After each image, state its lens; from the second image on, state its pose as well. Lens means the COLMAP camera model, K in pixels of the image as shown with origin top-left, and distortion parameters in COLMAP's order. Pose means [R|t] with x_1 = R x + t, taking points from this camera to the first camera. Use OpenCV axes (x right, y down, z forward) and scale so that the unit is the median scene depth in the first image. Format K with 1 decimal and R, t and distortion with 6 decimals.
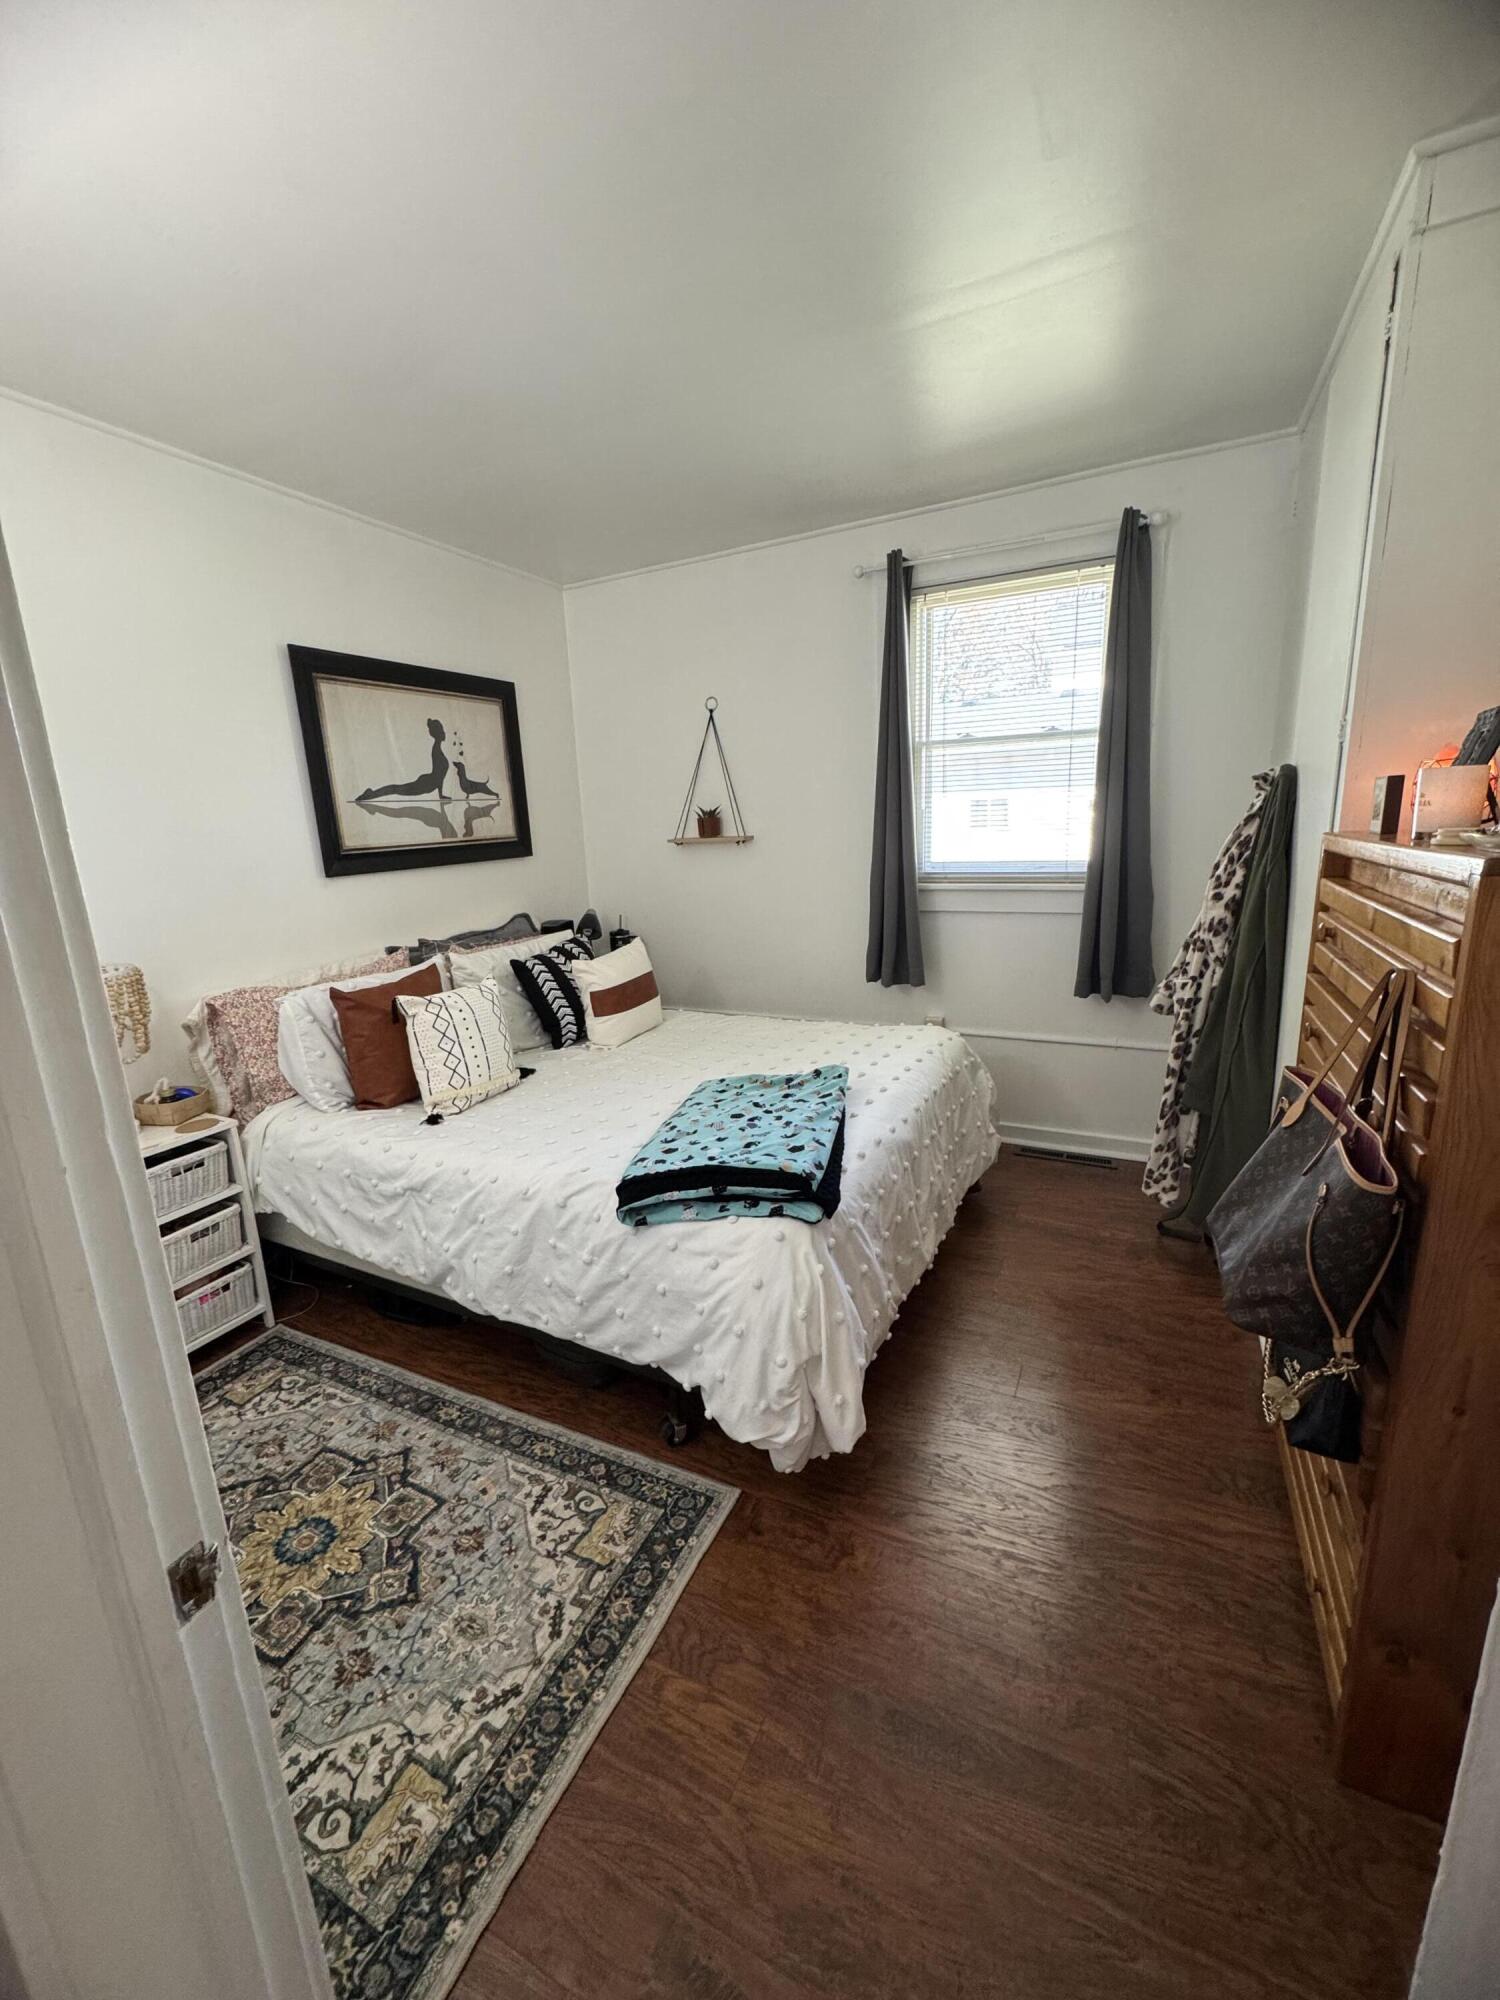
lens RADIAL K [[794.2, 0, 749.9], [0, 794.2, 996.0], [0, 0, 1]] dist [-0.002901, 0.000430]
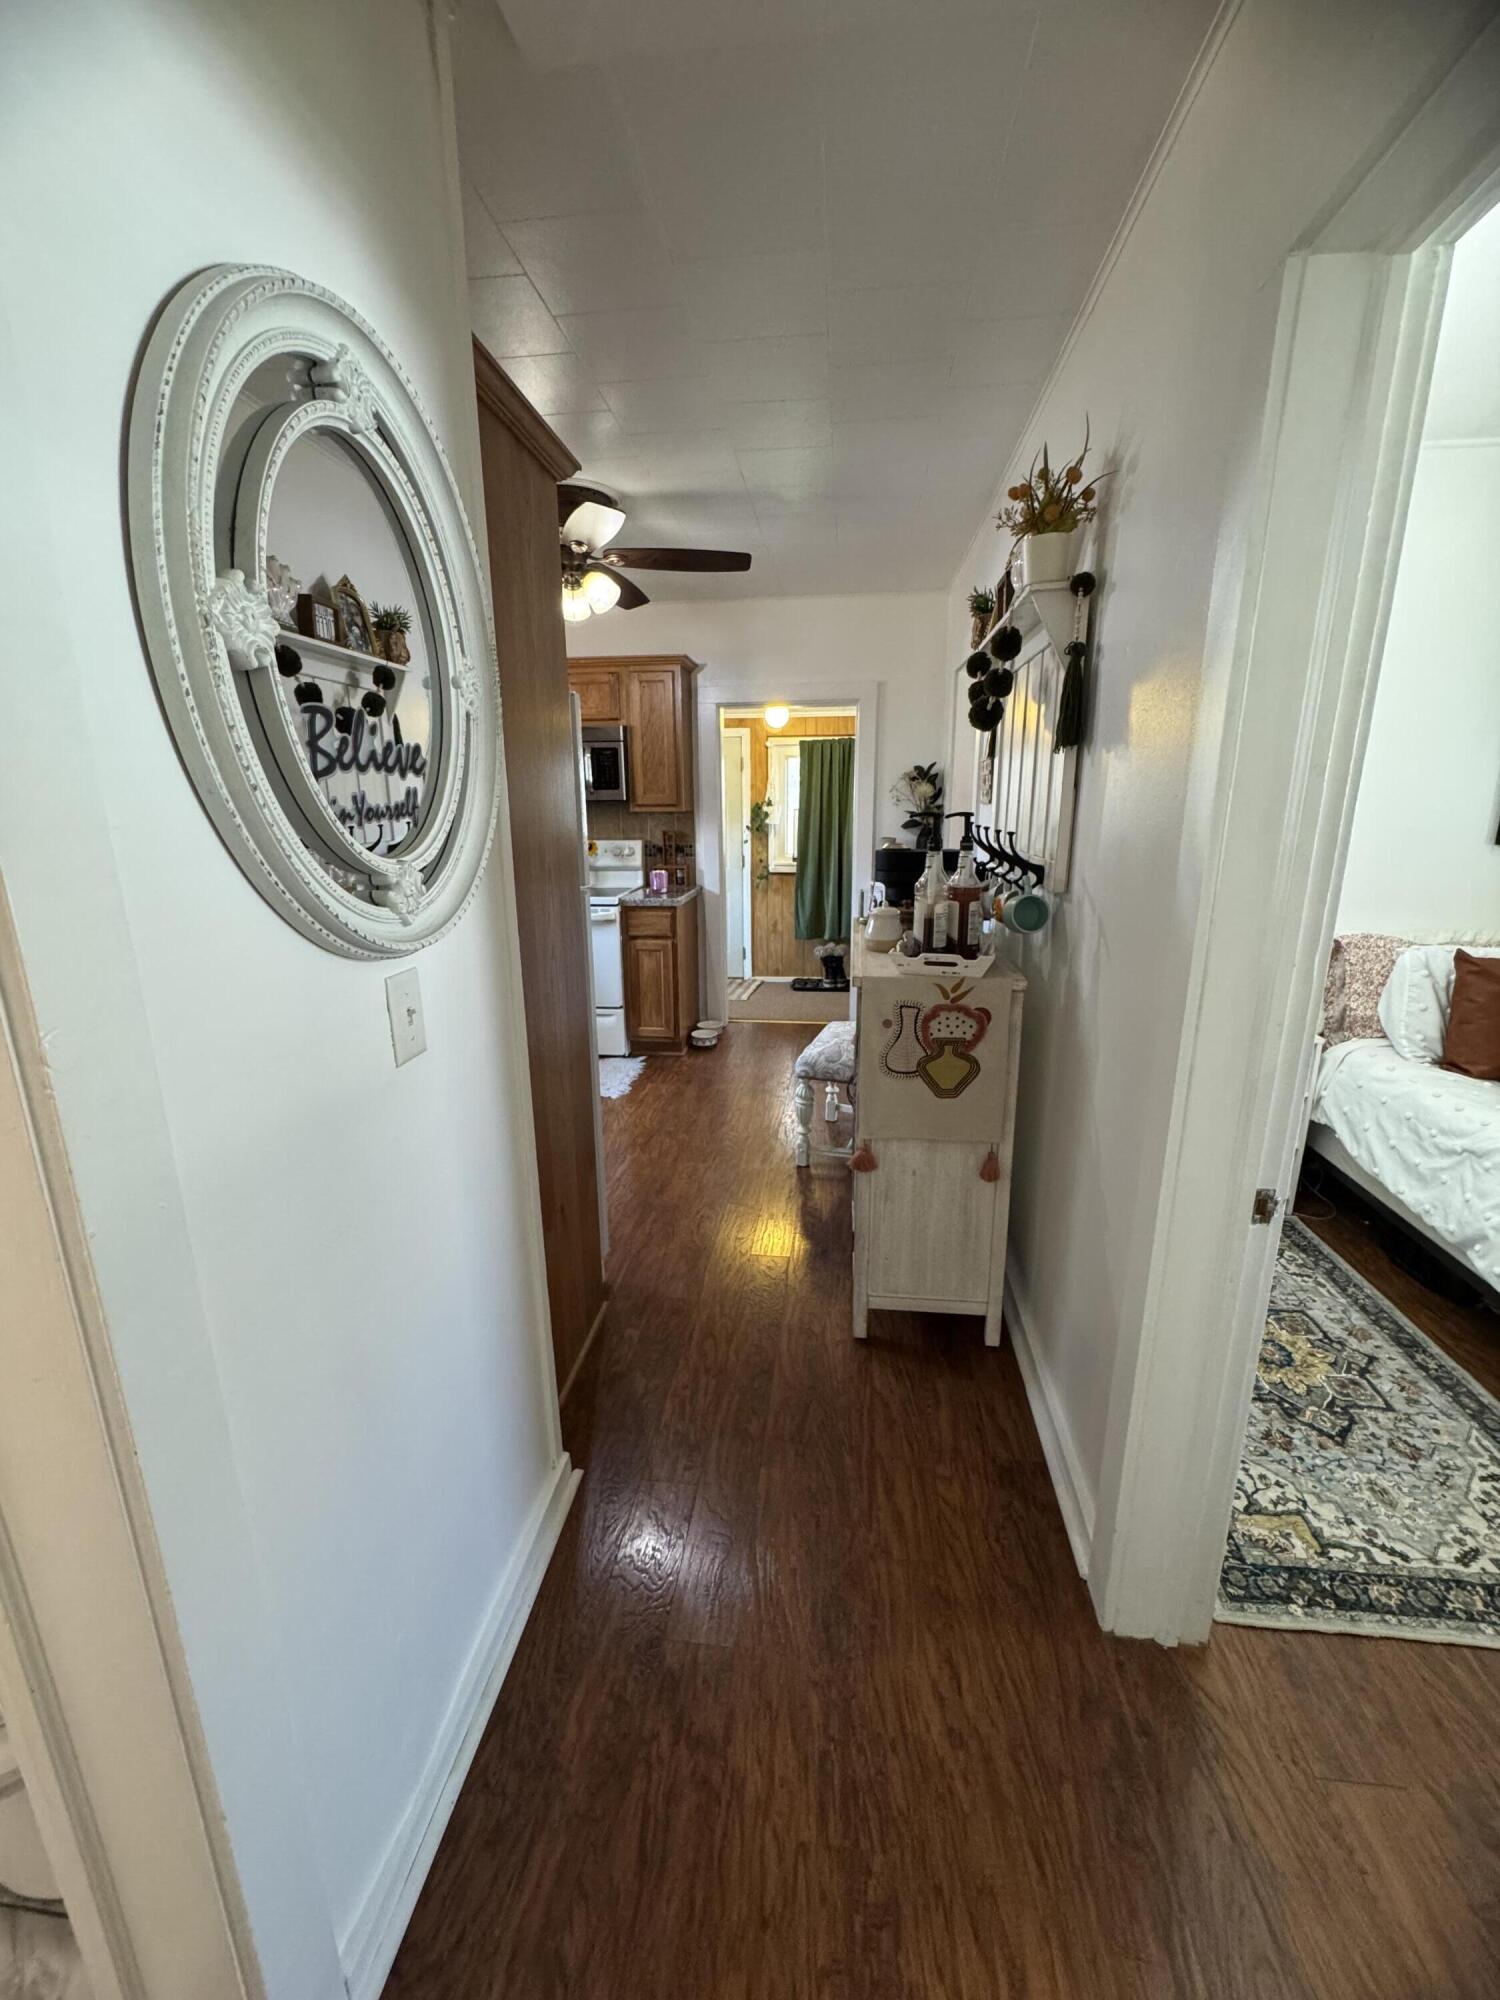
lens RADIAL K [[794.2, 0, 760.8], [0, 794.2, 997.2], [0, 0, 1]] dist [-0.002901, 0.000430]
pose [[0.337988, 0.268836, -0.901938, 0.130499], [-0.221372, 0.954156, 0.201445, 0.048491], [0.914745, 0.131578, 0.382006, -0.251850]]
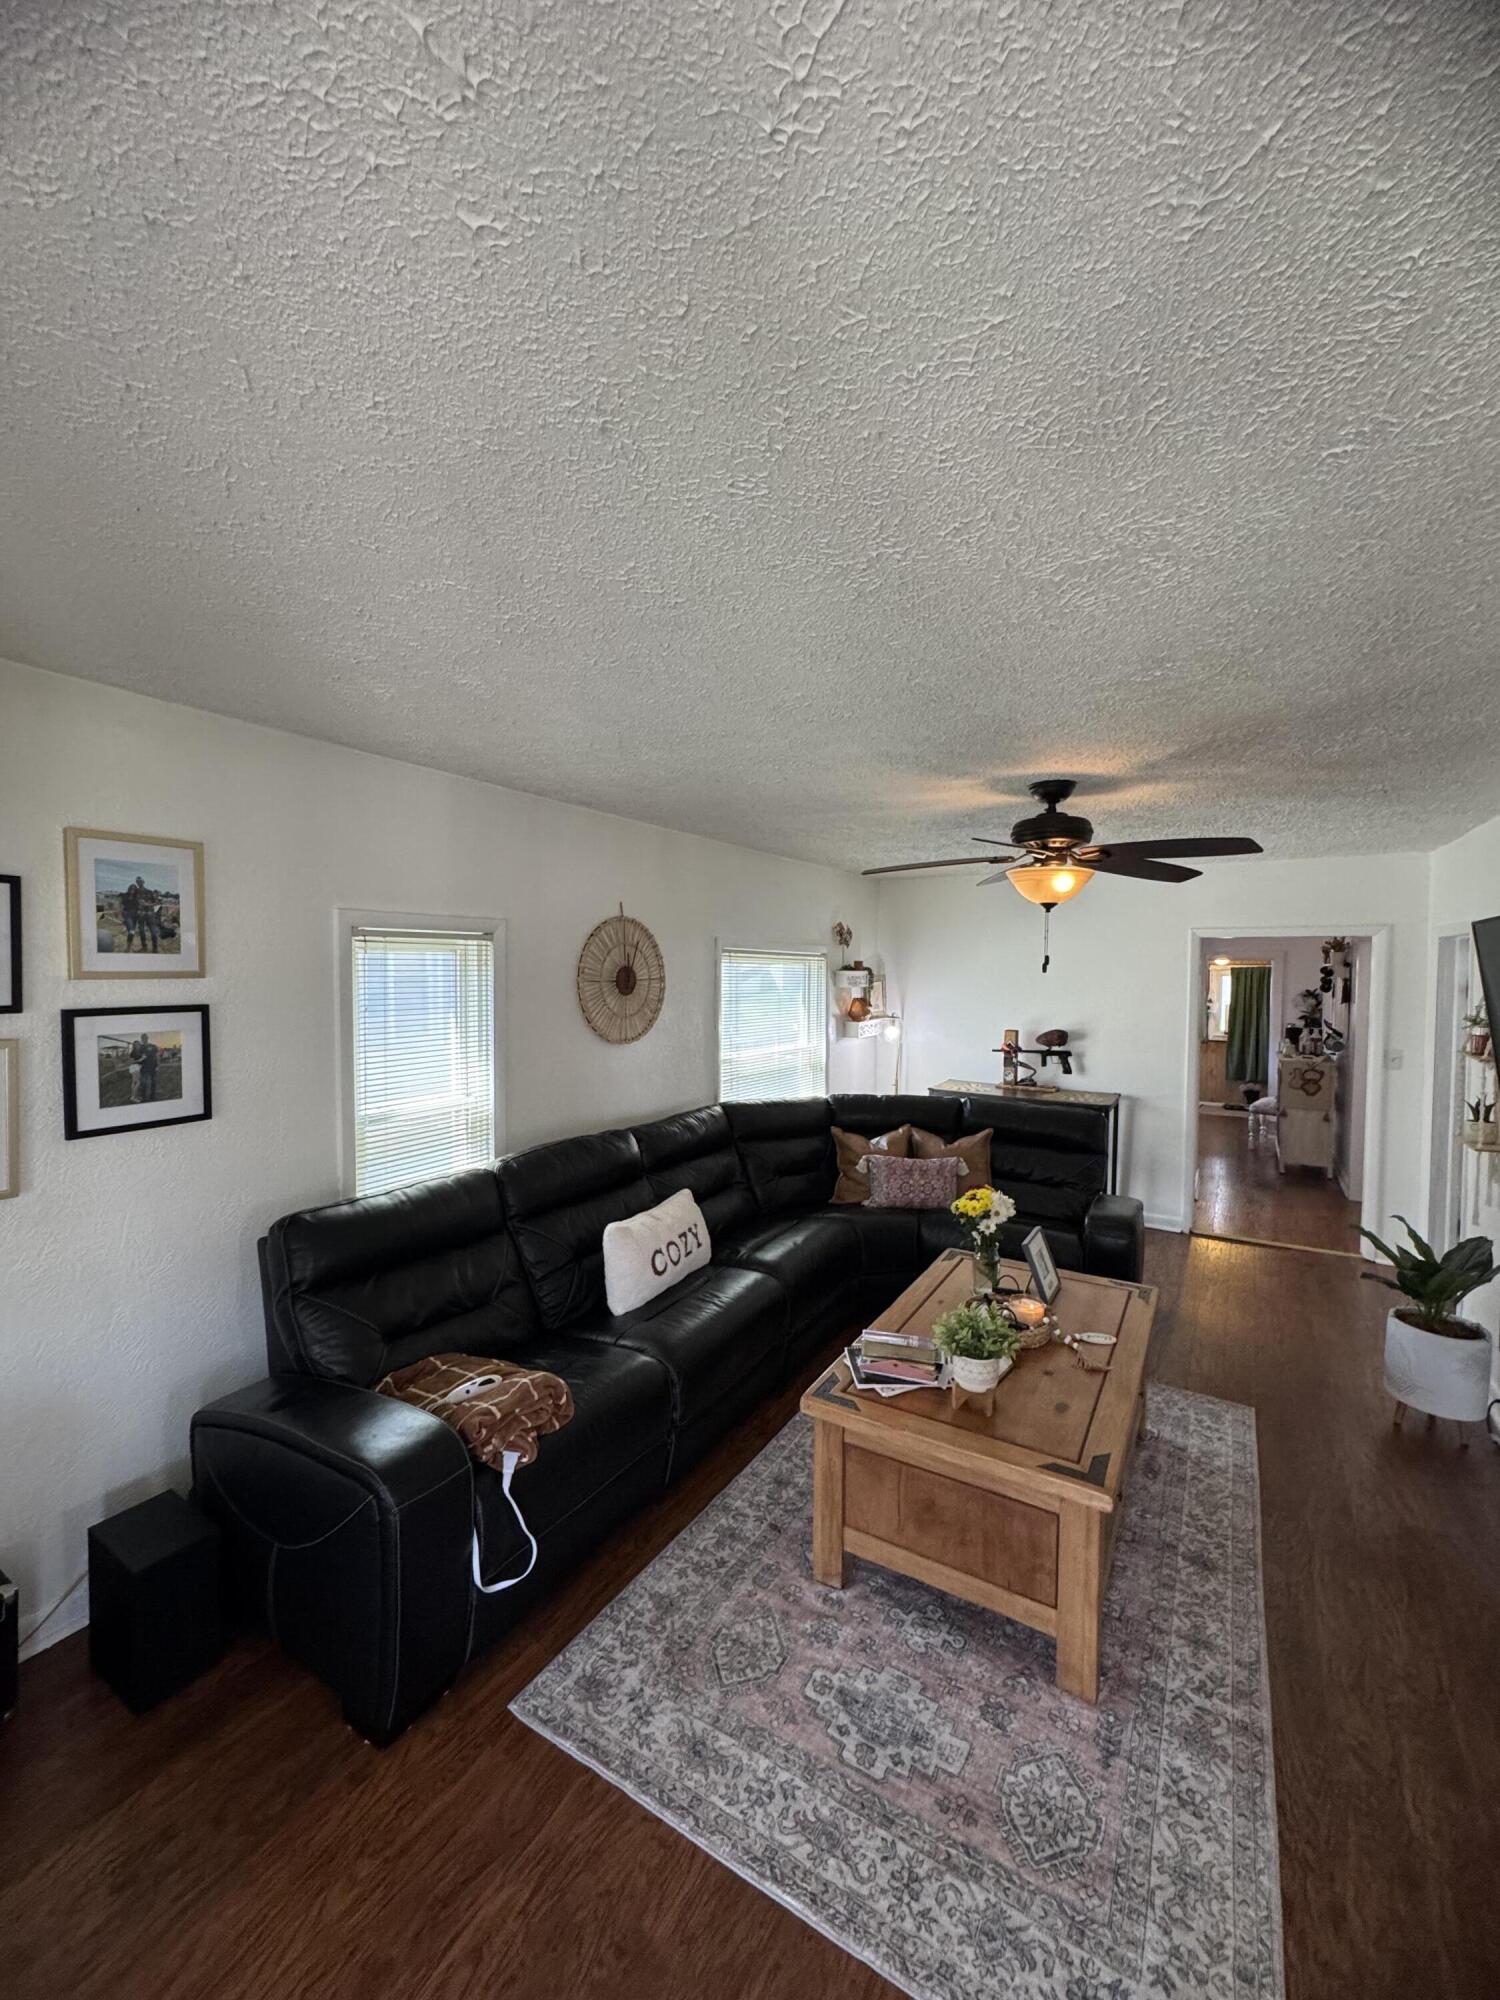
lens RADIAL K [[794.2, 0, 746.9], [0, 794.2, 1003.7], [0, 0, 1]] dist [-0.002901, 0.000430]
pose [[-0.101311, 0.080370, -0.991603, 1.063518], [-0.224477, 0.969180, 0.101488, 0.072186], [0.969199, 0.232874, -0.080148, -0.771604]]
